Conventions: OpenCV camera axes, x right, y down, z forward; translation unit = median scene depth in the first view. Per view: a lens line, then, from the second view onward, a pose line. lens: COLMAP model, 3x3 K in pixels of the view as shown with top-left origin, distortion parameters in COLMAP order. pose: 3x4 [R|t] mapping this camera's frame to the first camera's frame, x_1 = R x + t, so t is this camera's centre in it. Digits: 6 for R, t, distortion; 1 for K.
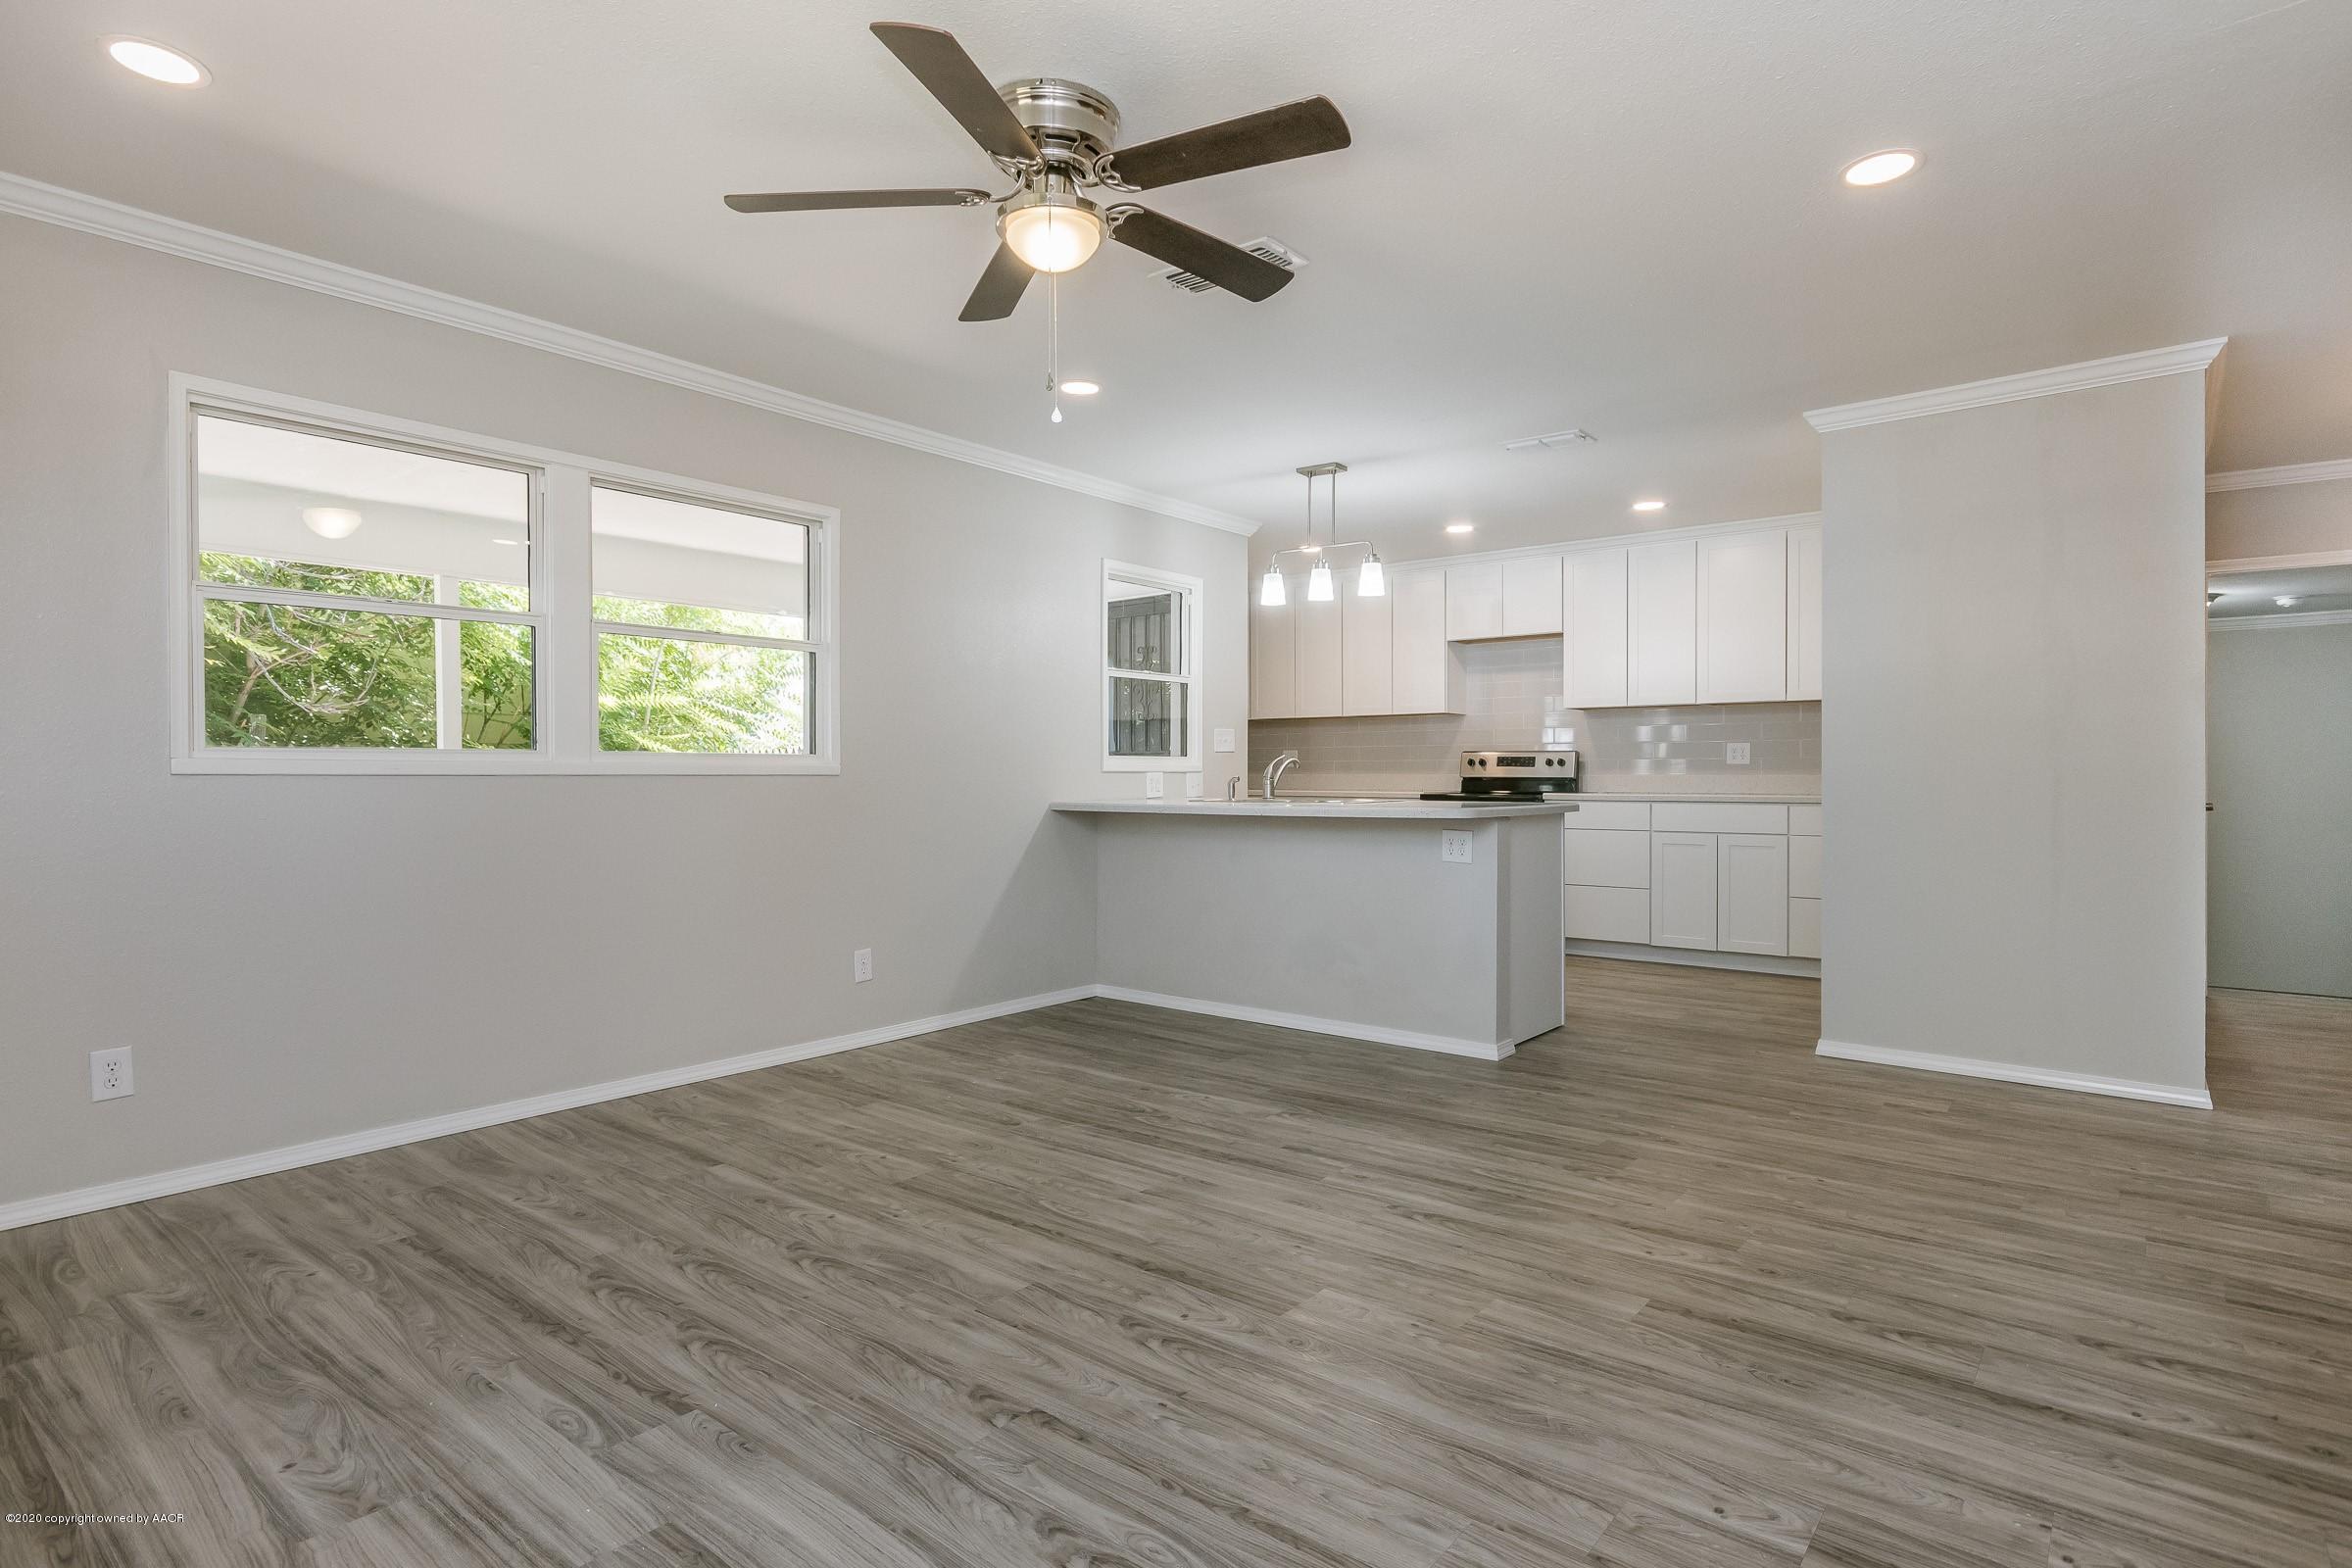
lens RADIAL K [[1213.1, 0, 1176.0], [0, 1213.1, 784.0], [0, 0, 1]] dist [0.000341, -0.000010]
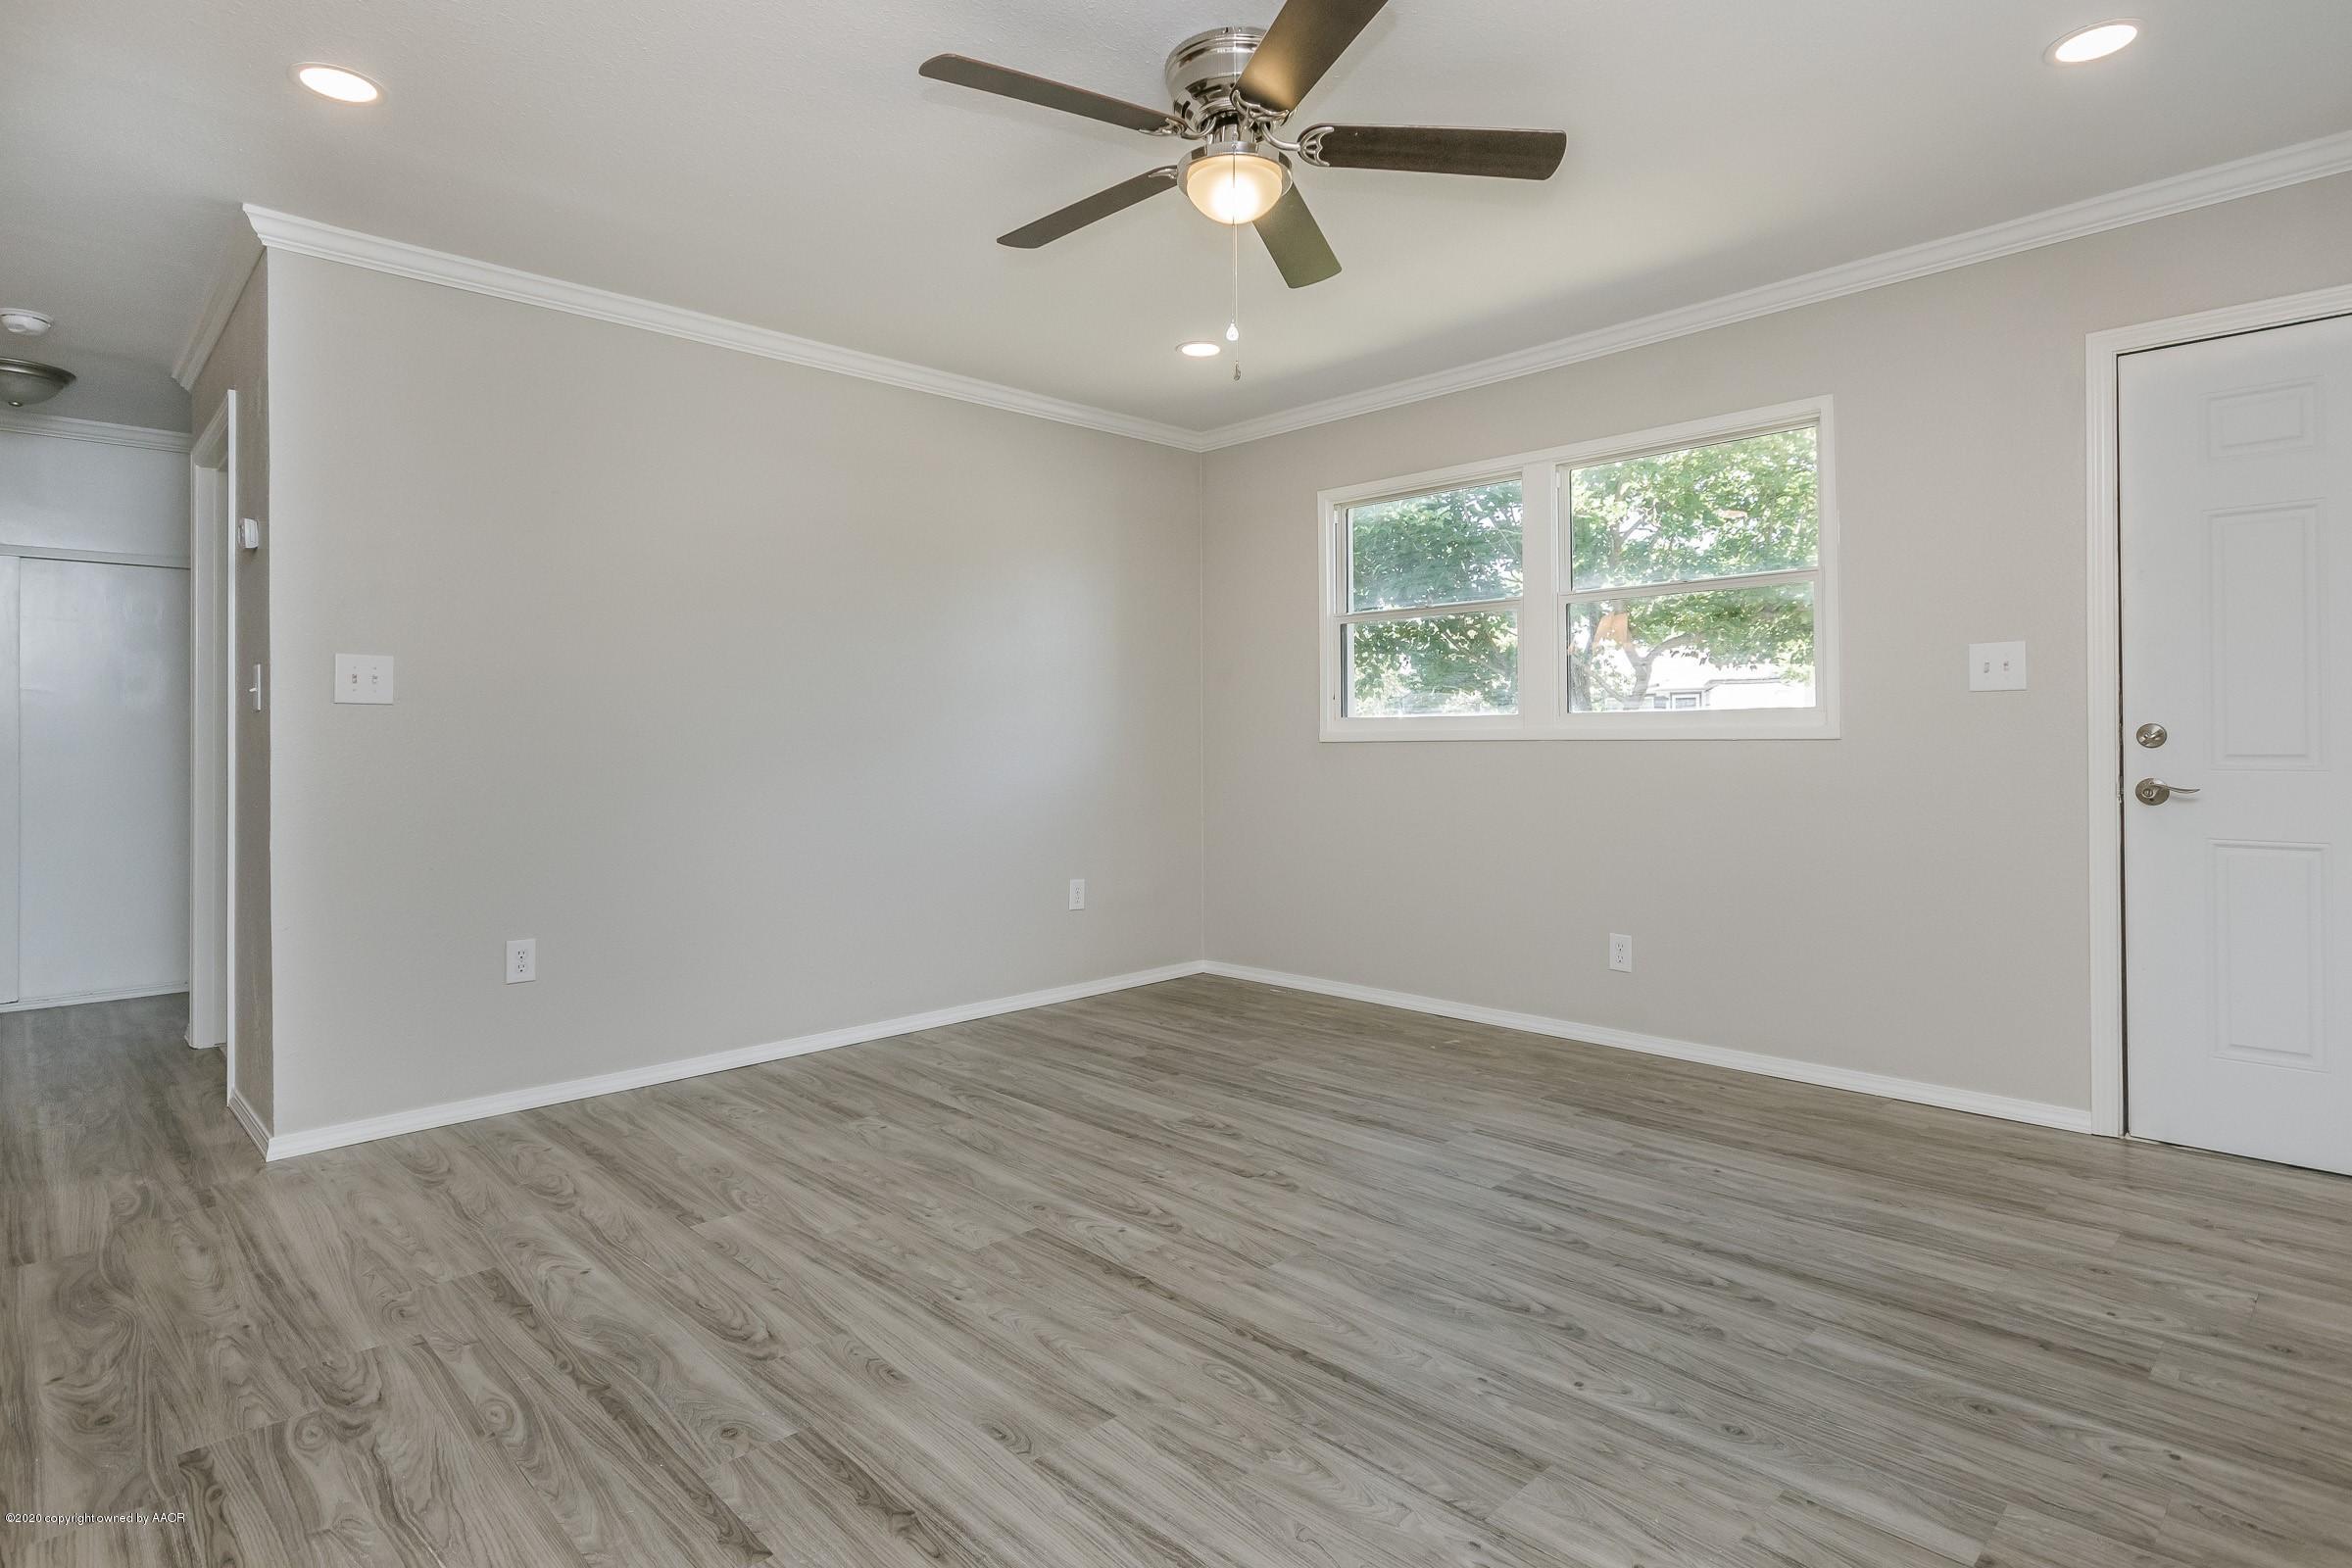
lens RADIAL K [[1224.6, 0, 1172.2], [0, 1224.6, 747.3], [0, 0, 1]] dist [0.000548, -0.000570]
pose [[-0.992373, 0.006316, 0.123111, -0.171872], [0.007957, 0.999886, 0.012842, -0.012355], [-0.123016, 0.013724, -0.992310, 2.024377]]
